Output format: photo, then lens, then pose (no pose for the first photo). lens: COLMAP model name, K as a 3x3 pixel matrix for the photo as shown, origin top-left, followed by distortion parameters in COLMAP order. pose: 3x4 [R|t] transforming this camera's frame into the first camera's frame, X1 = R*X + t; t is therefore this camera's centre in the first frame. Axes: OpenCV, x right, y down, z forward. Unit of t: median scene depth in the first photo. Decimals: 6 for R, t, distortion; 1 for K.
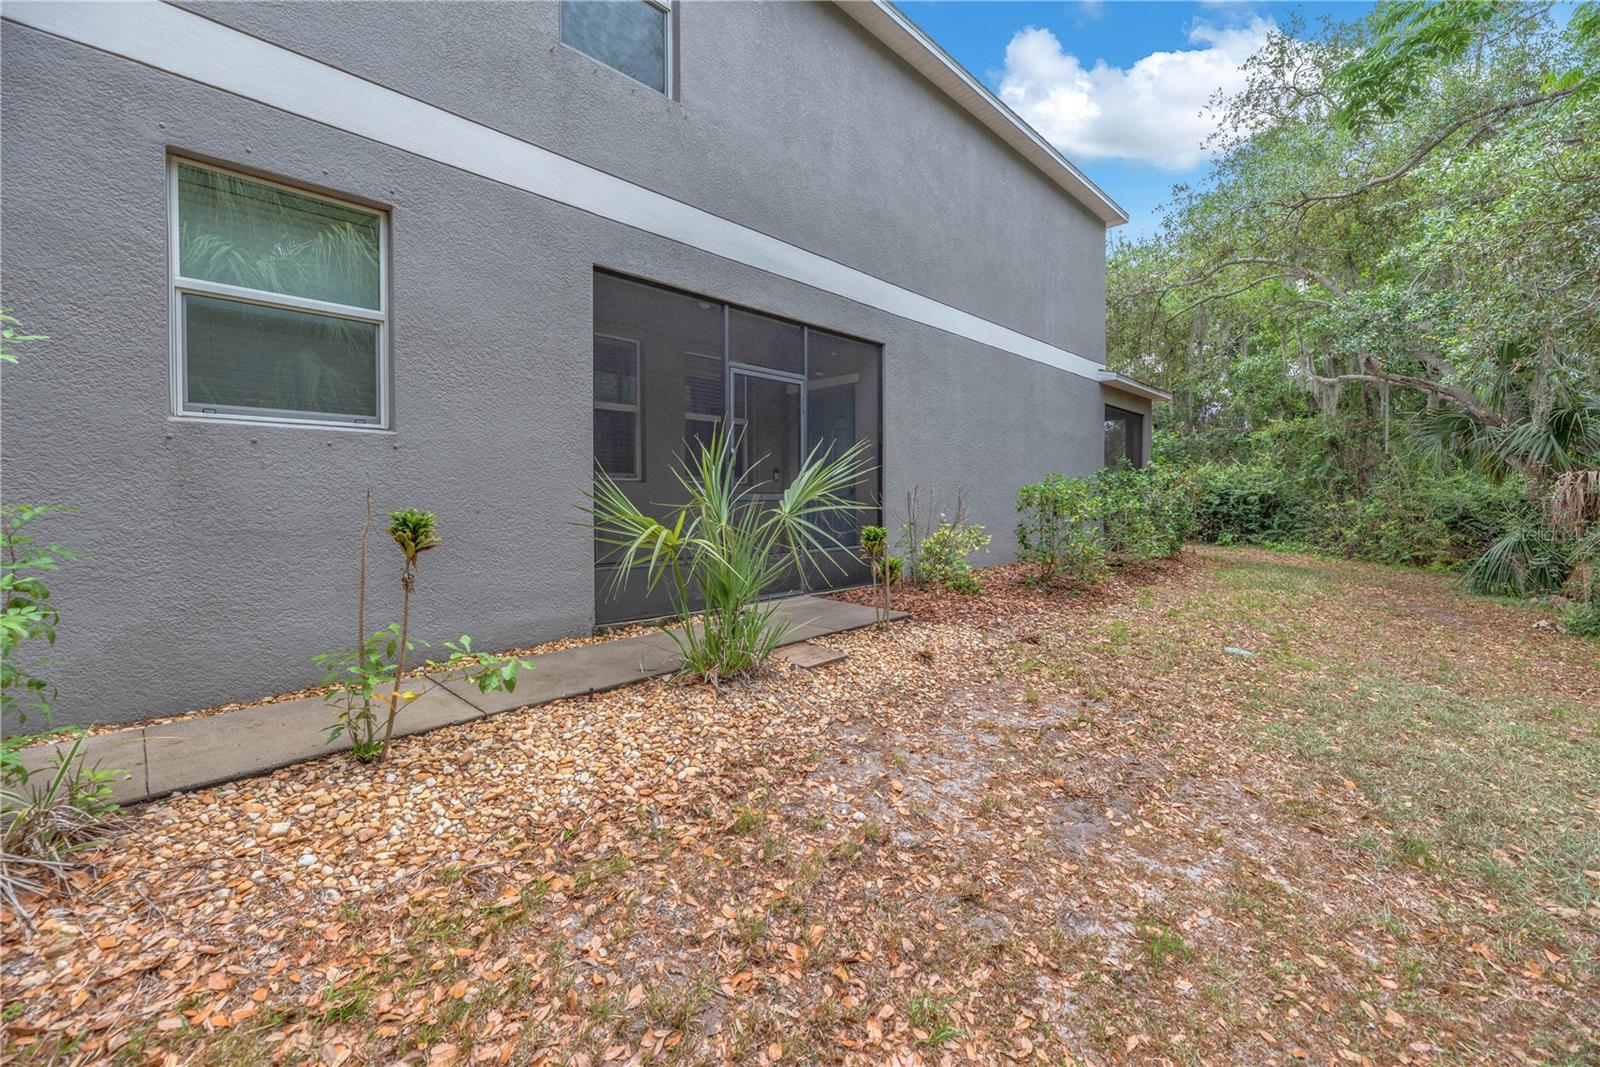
lens RADIAL K [[617.2, 0, 833.3], [0, 617.2, 504.2], [0, 0, 1]] dist [-0.002523, -0.000194]
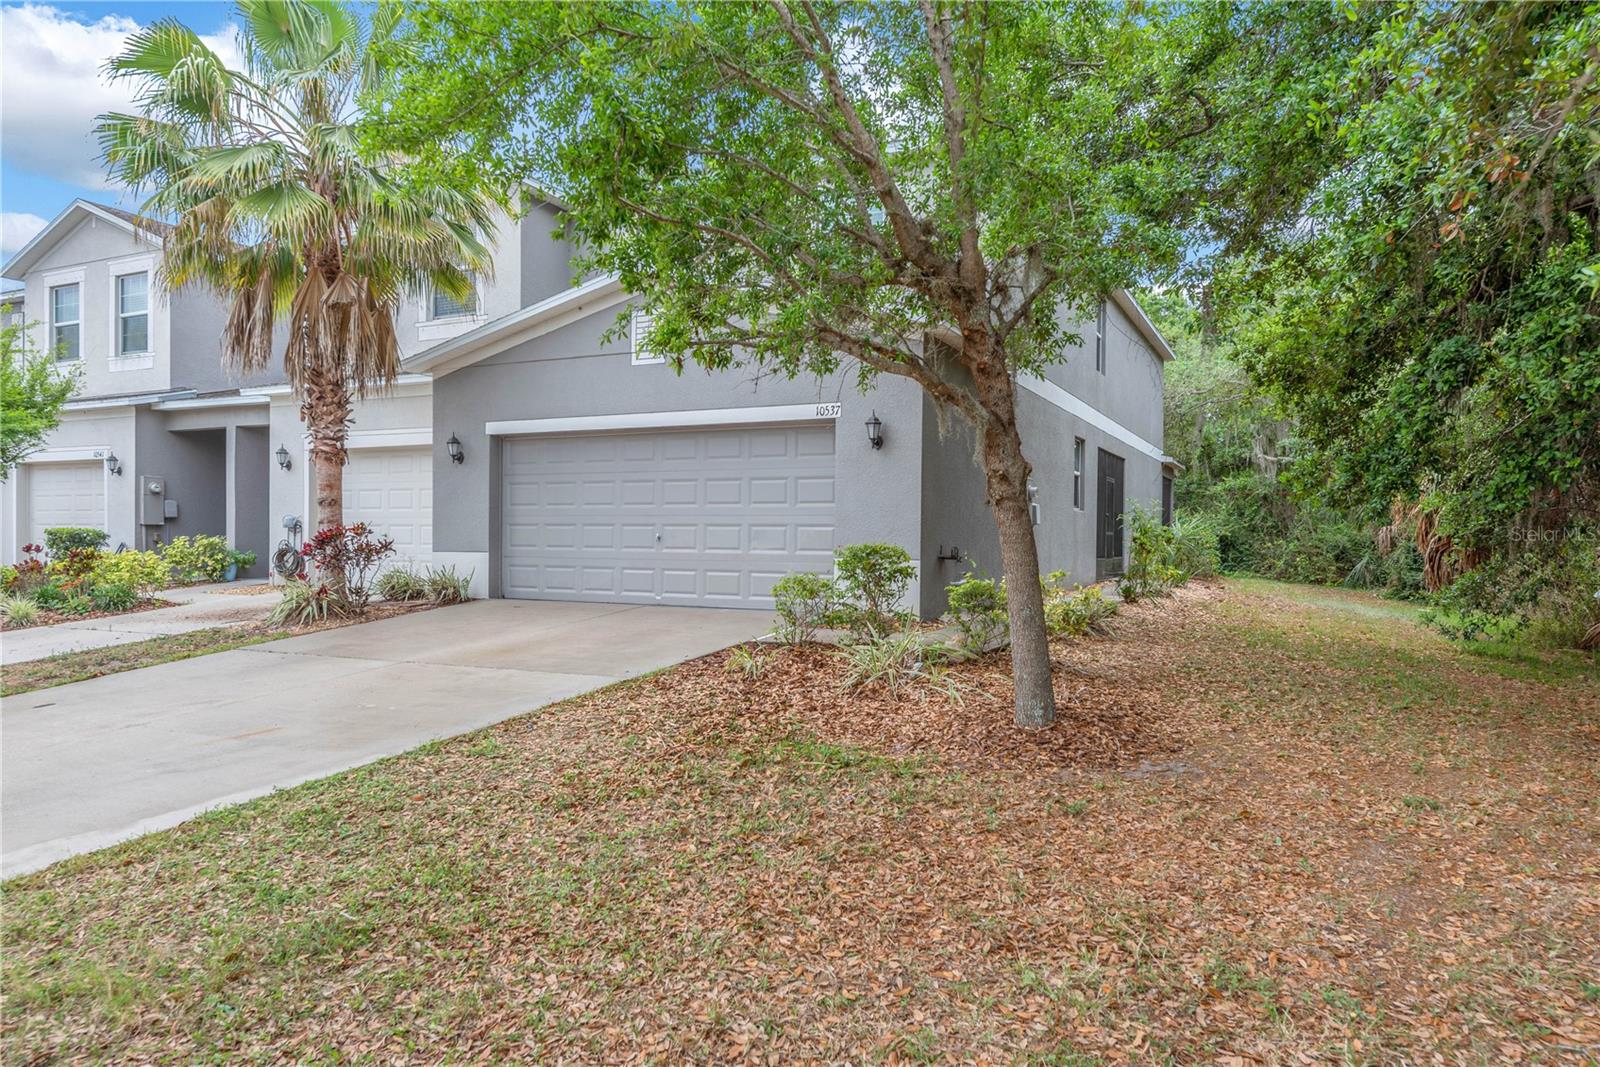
lens RADIAL K [[1063.8, 0, 797.1], [0, 1063.8, 534.0], [0, 0, 1]] dist [-0.005326, -0.001053]
pose [[0.944778, 0.013627, 0.327427, -1.071923], [-0.009881, 0.999865, -0.013102, 0.022816], [-0.327562, 0.009143, 0.944785, -1.003794]]
